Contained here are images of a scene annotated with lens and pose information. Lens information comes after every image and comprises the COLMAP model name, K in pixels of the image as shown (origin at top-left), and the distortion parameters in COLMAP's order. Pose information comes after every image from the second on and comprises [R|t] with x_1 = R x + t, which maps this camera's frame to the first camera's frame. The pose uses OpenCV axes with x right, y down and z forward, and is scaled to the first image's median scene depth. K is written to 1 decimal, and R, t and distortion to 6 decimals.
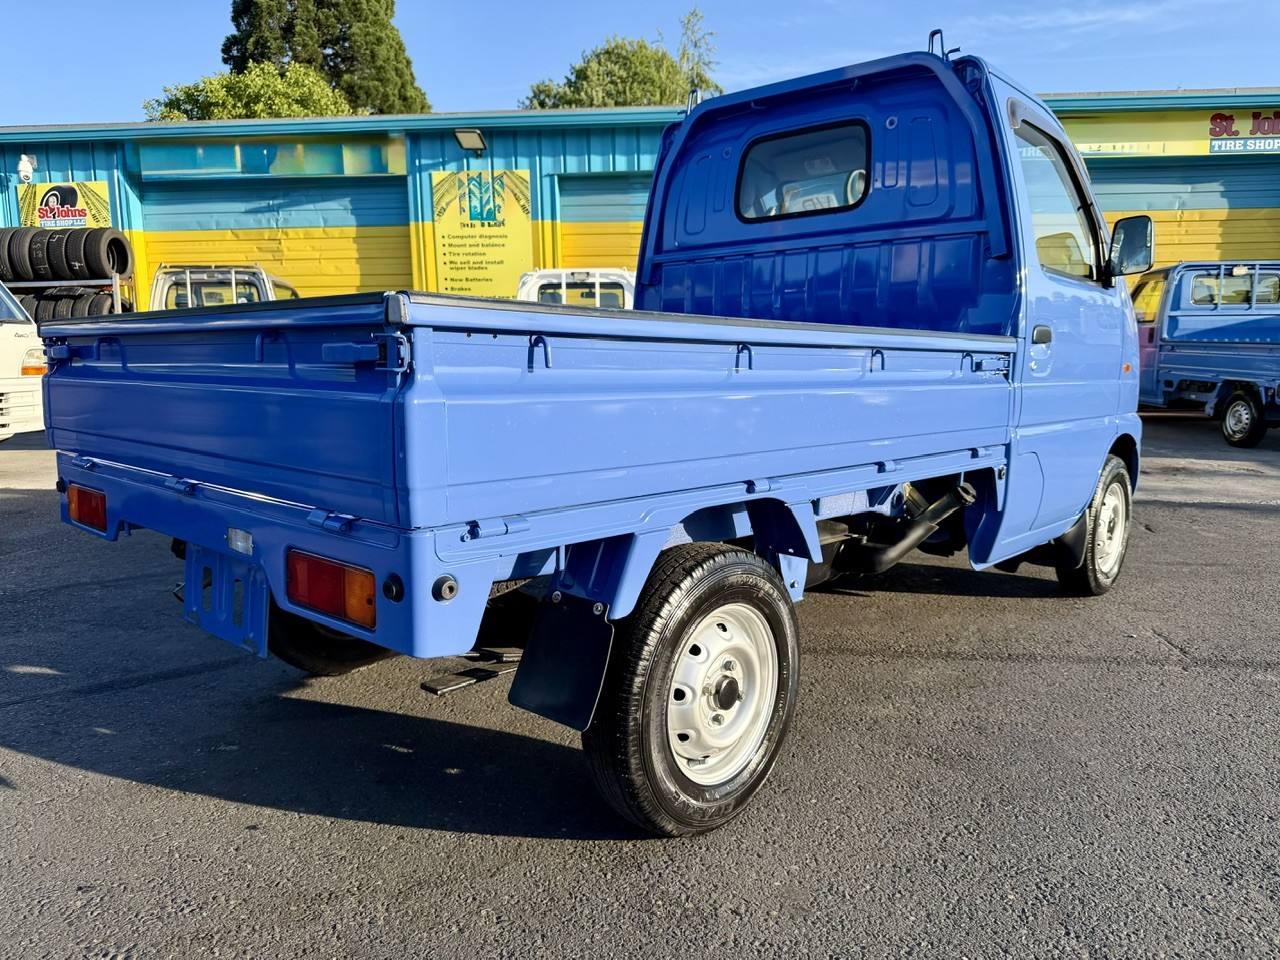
lens RADIAL K [[914.5, 0, 638.9], [0, 914.5, 483.1], [0, 0, 1]] dist [0.011801, -0.026881]
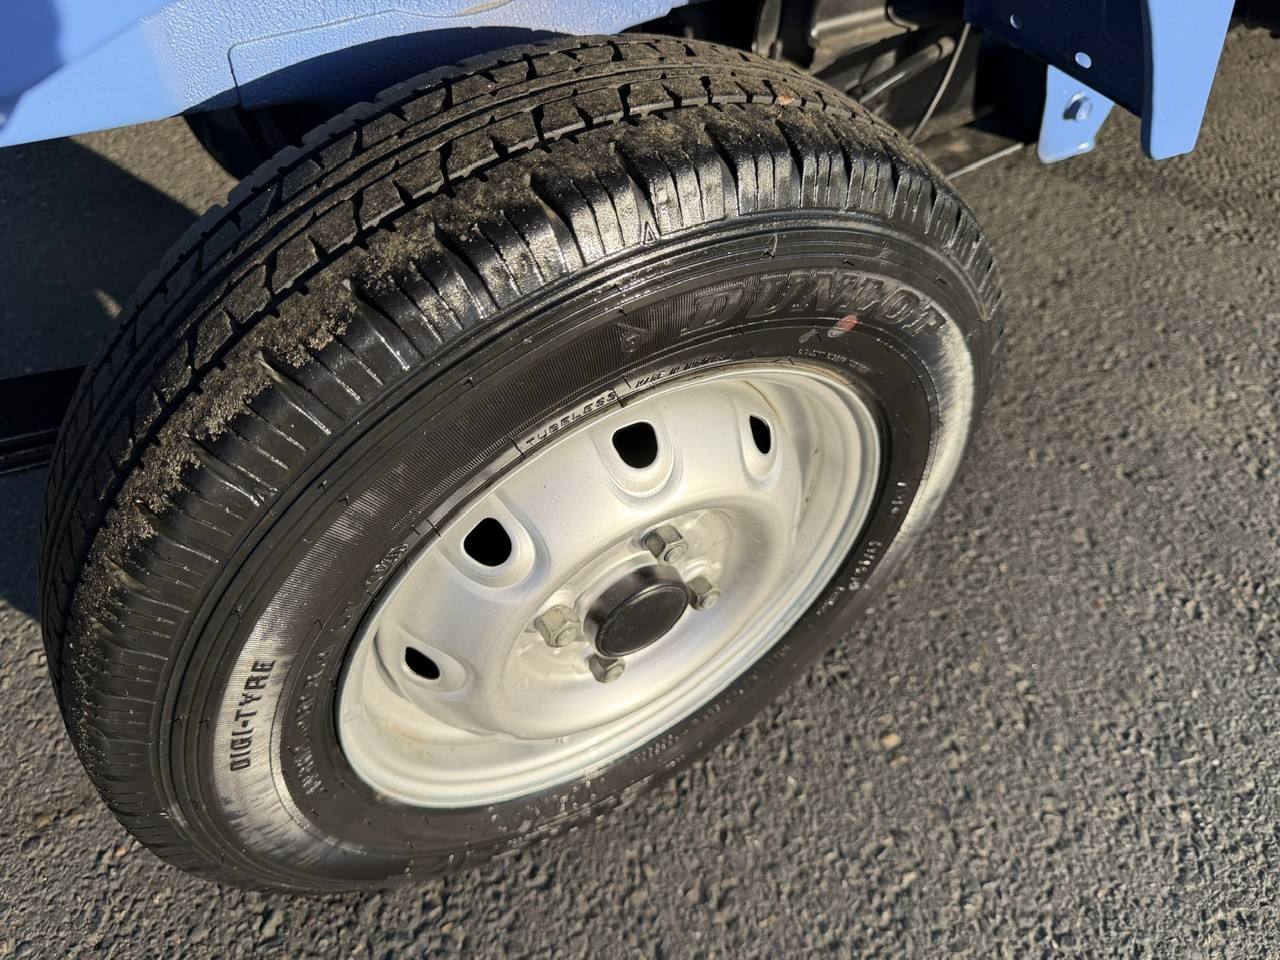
lens RADIAL K [[914.5, 0, 638.9], [0, 914.5, 483.1], [0, 0, 1]] dist [0.011801, -0.026881]
pose [[0.956078, 0.236837, -0.172692, 0.137408], [-0.061828, 0.738865, 0.671011, -0.004194], [0.286516, -0.630861, 0.721056, 0.810555]]
